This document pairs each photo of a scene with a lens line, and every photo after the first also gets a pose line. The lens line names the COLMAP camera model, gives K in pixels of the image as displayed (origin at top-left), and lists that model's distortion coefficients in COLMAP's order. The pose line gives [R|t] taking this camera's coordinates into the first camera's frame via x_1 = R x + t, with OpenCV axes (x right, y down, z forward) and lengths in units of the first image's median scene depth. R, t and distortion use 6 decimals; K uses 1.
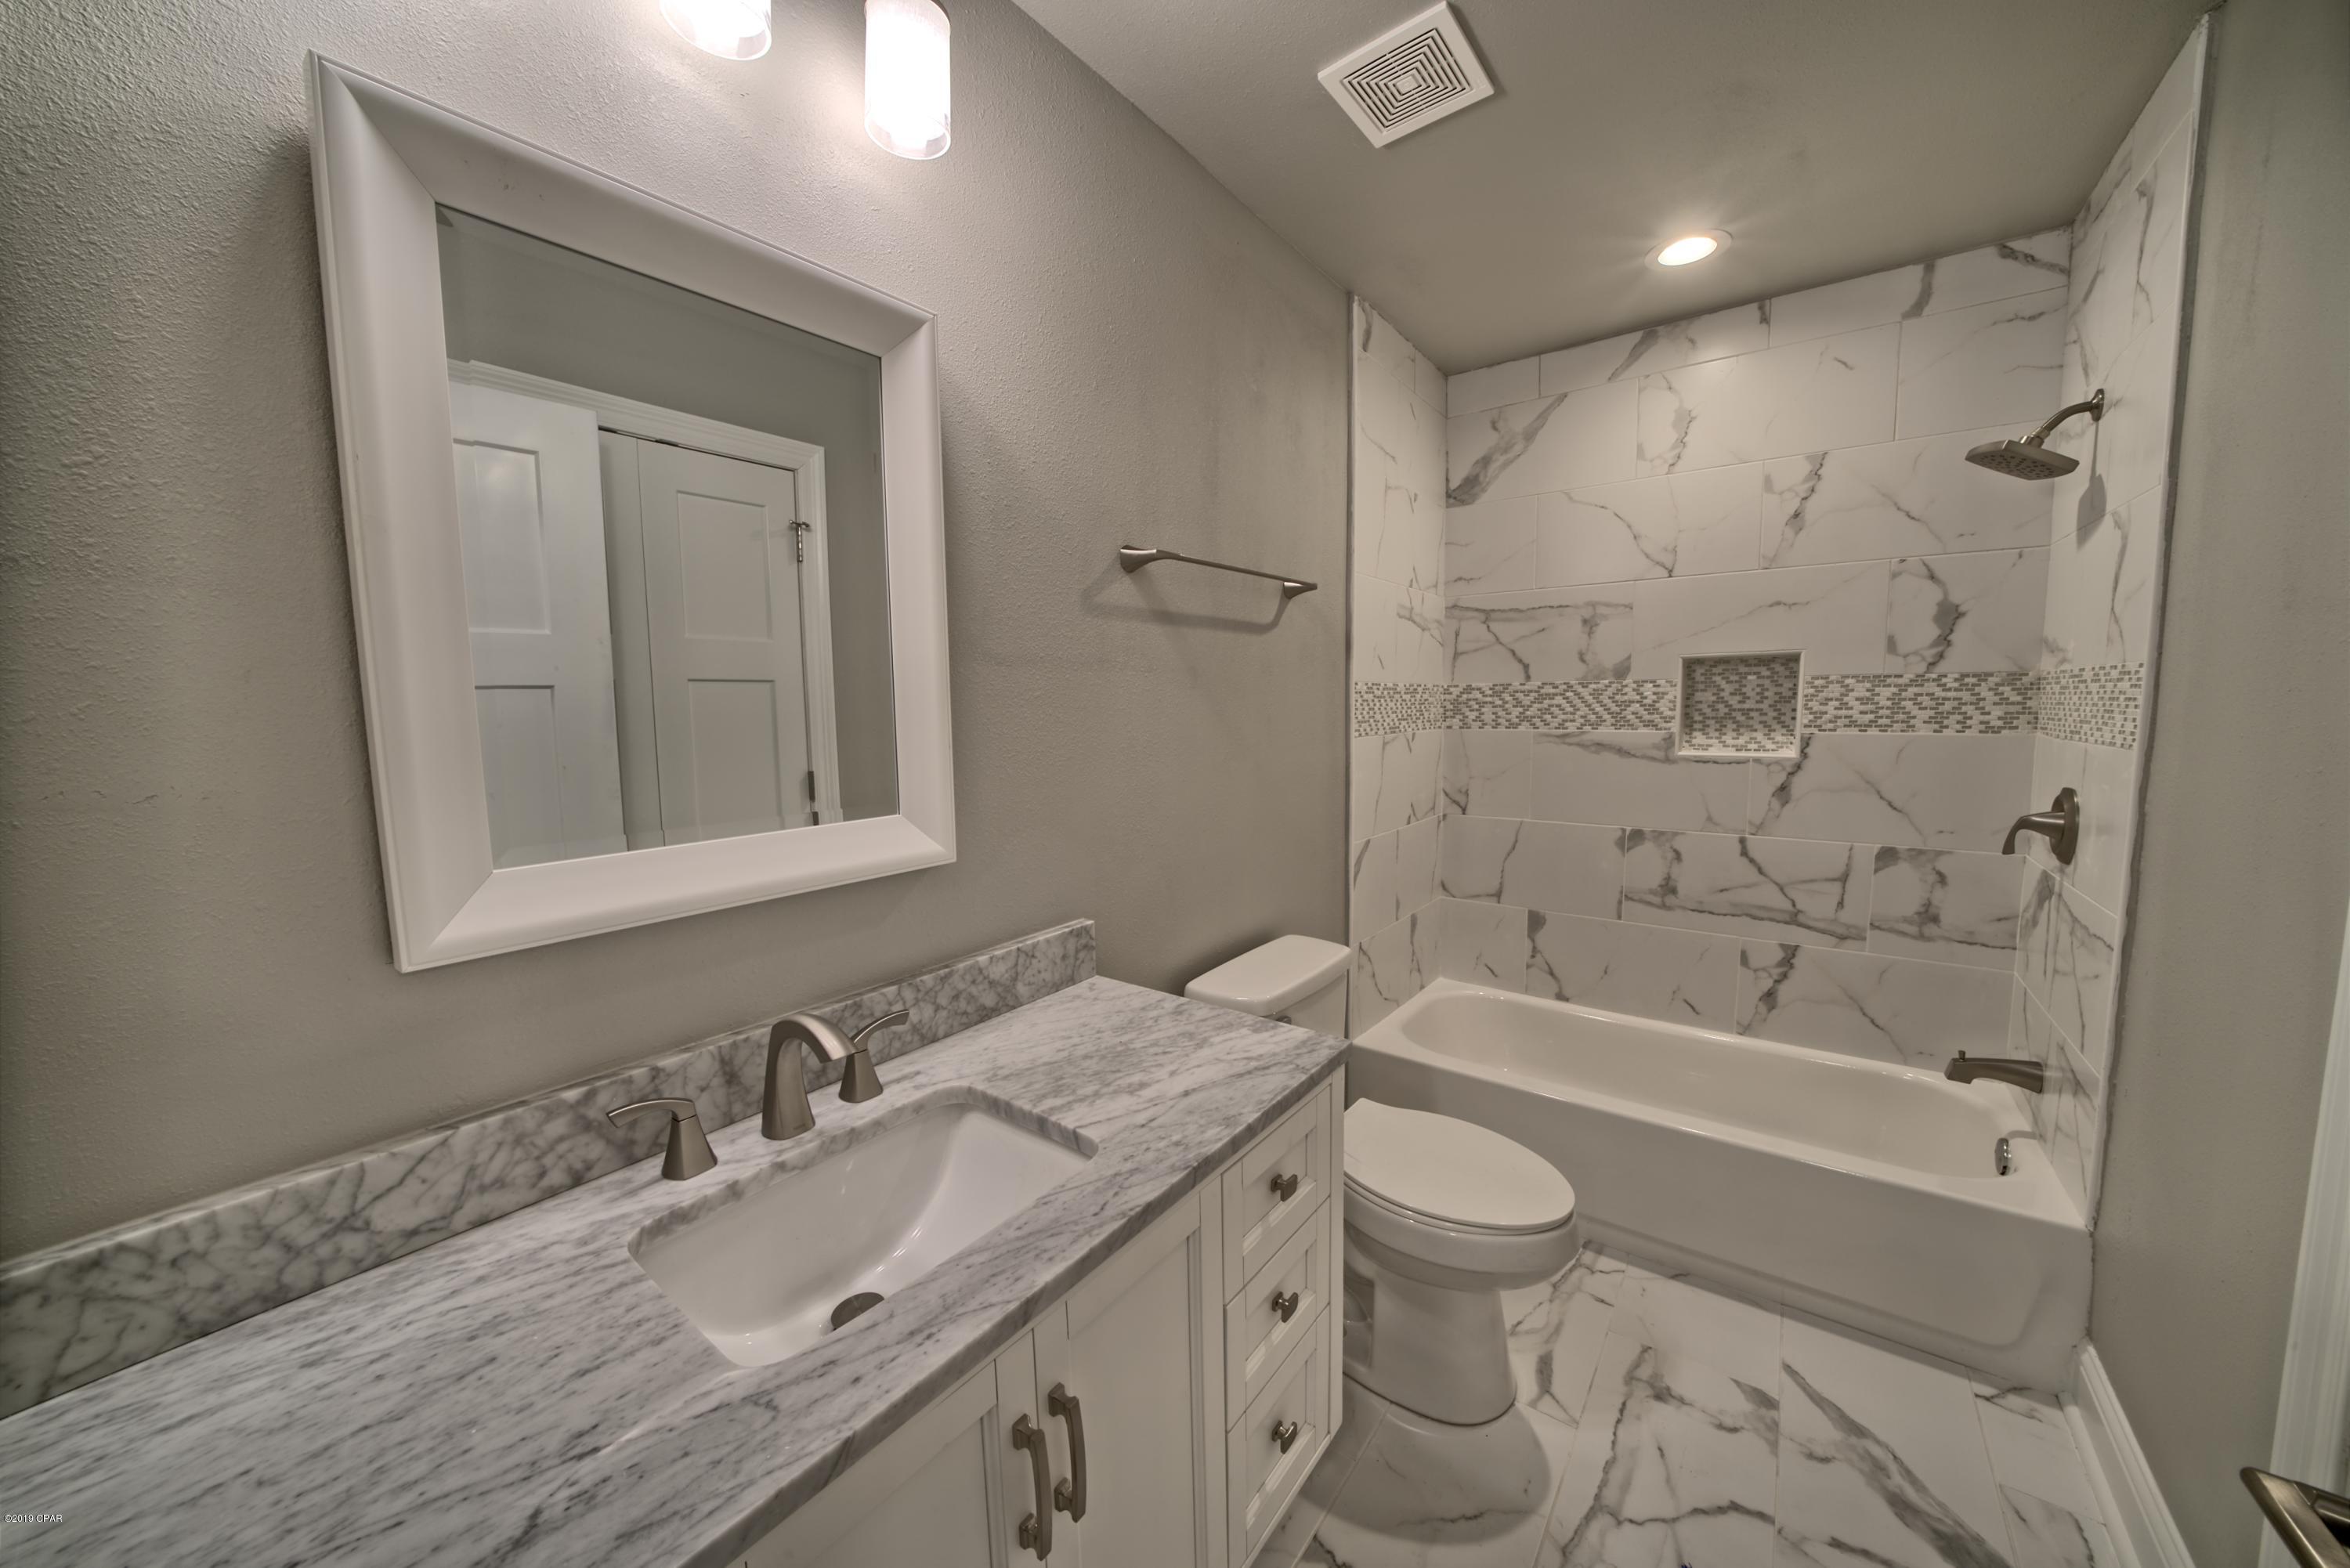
lens RADIAL K [[813.4, 0, 1168.7], [0, 813.4, 784.4], [0, 0, 1]] dist [-0.027894, 0.003513]
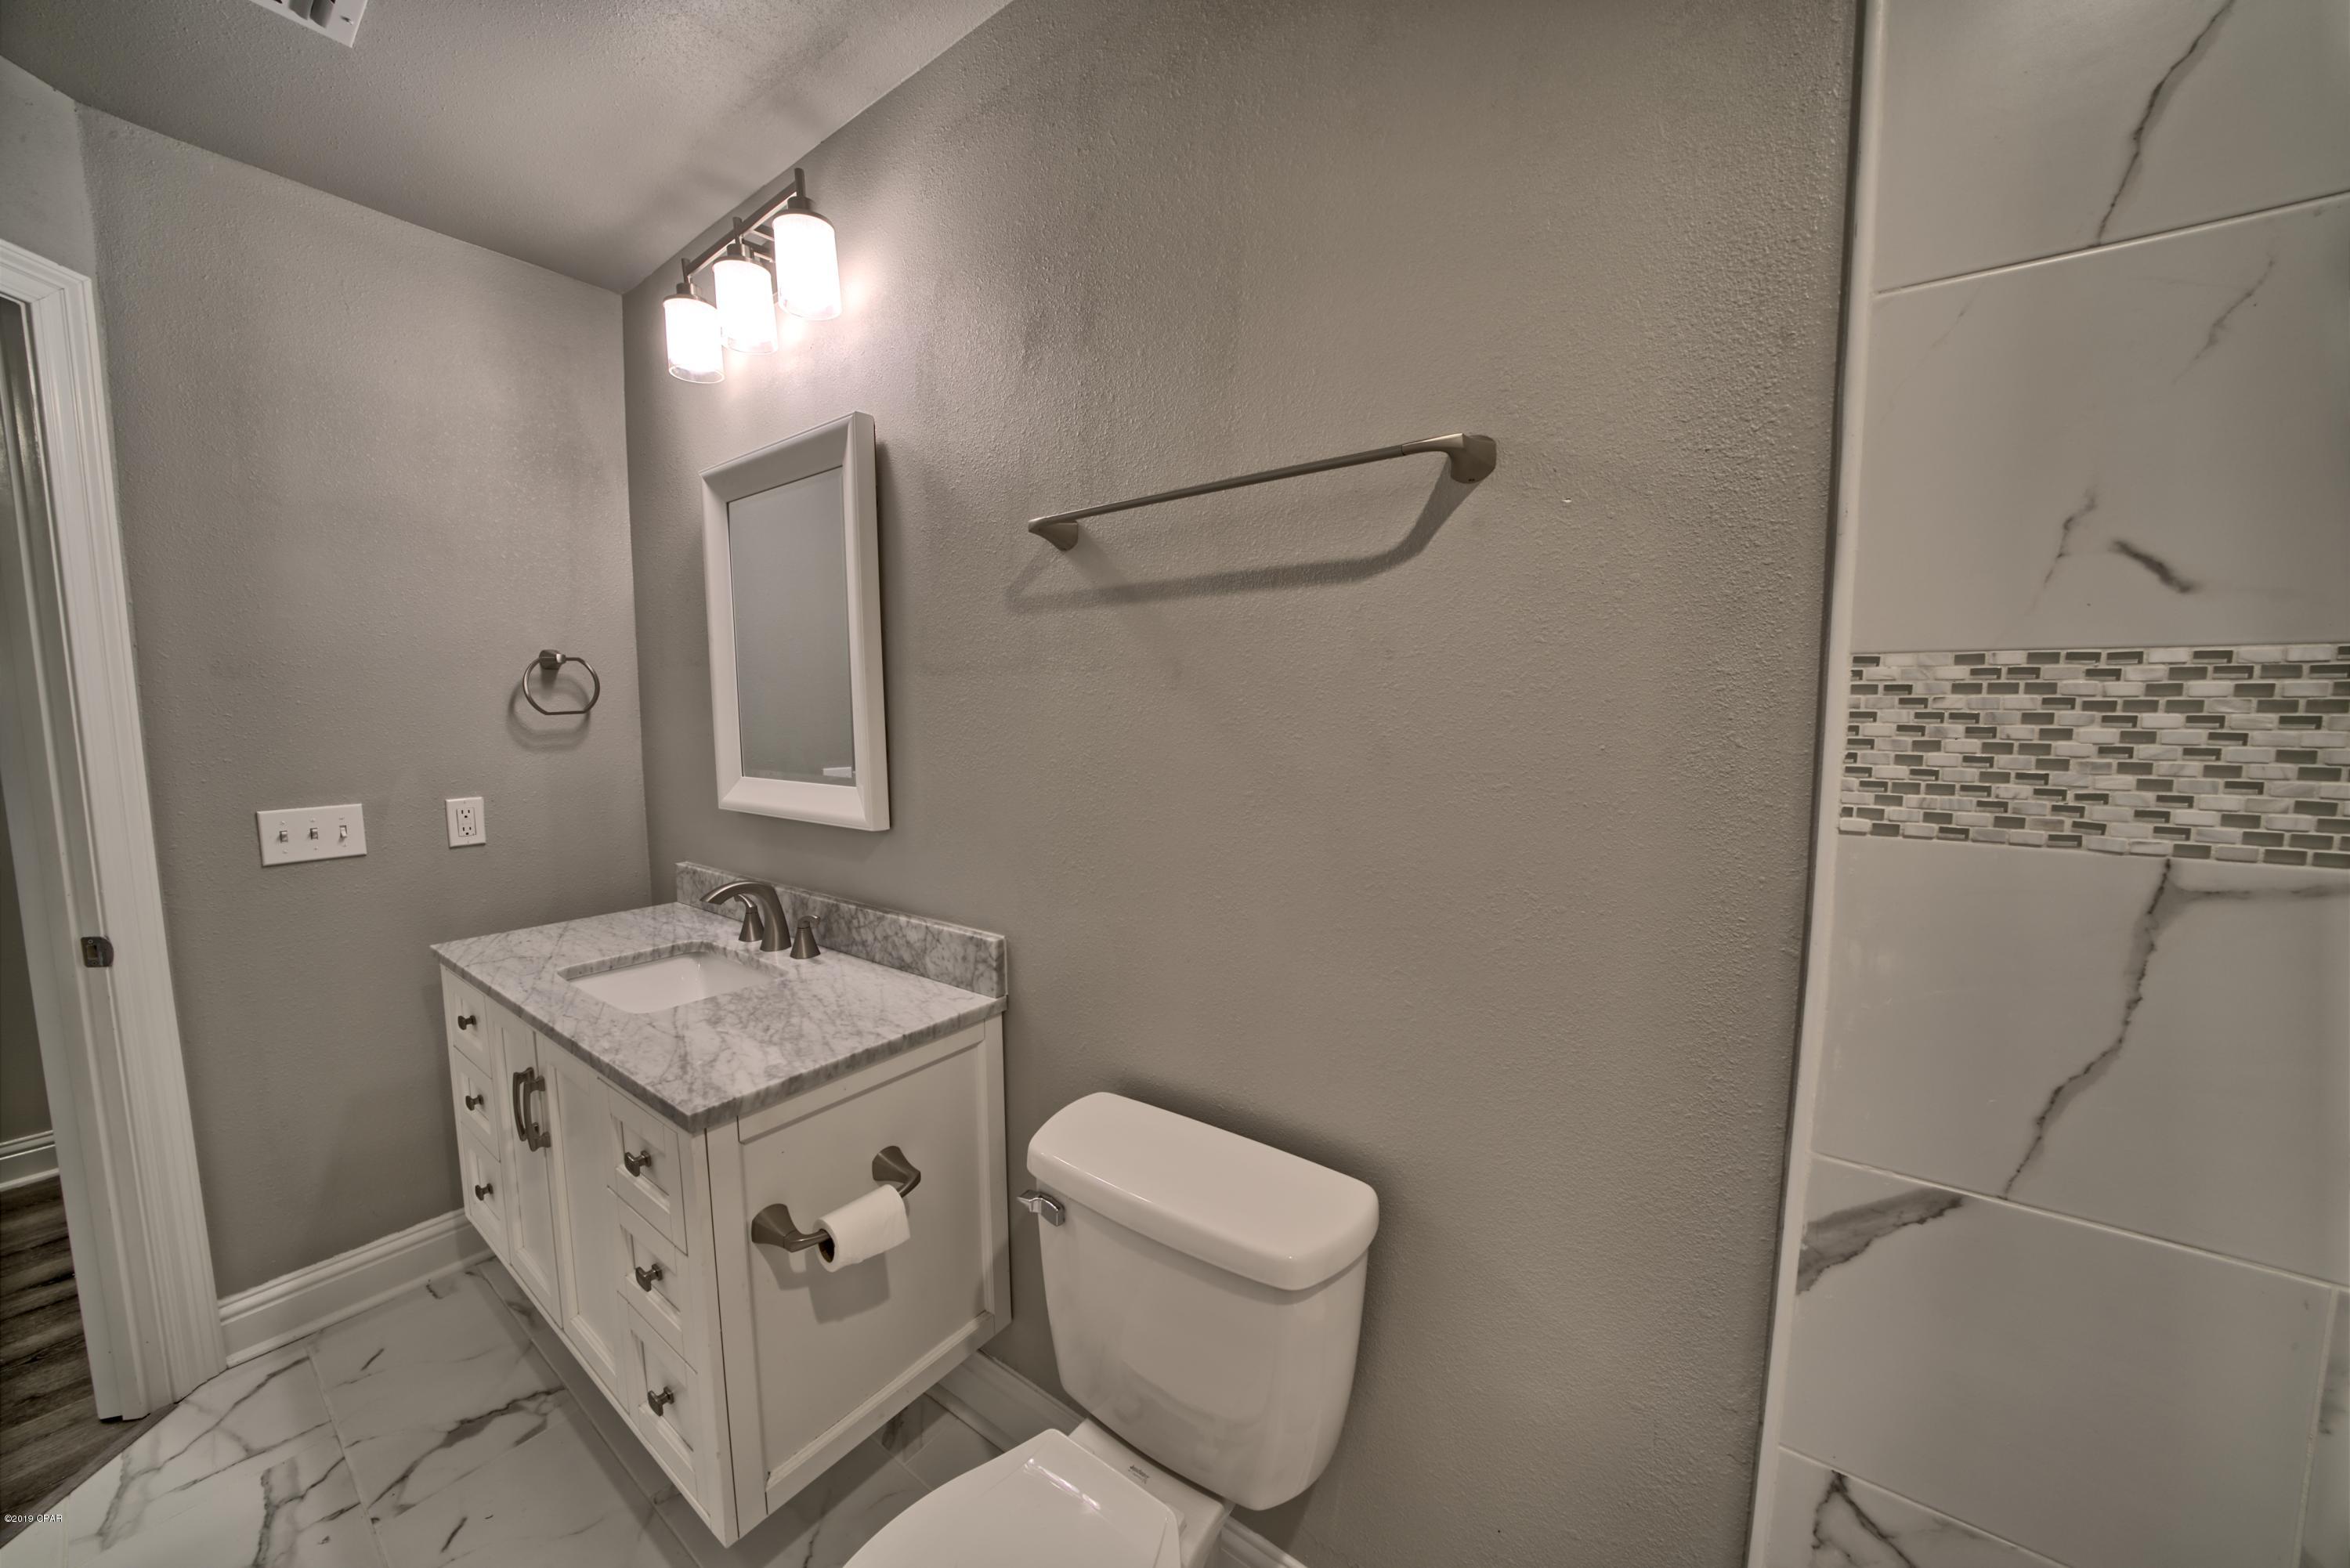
lens RADIAL K [[813.4, 0, 1168.7], [0, 813.4, 784.4], [0, 0, 1]] dist [-0.027894, 0.003513]
pose [[0.027212, 0.111517, -0.993390, 0.961543], [-0.097652, 0.989301, 0.108383, -0.154302], [0.994849, 0.094057, 0.037811, 1.332514]]
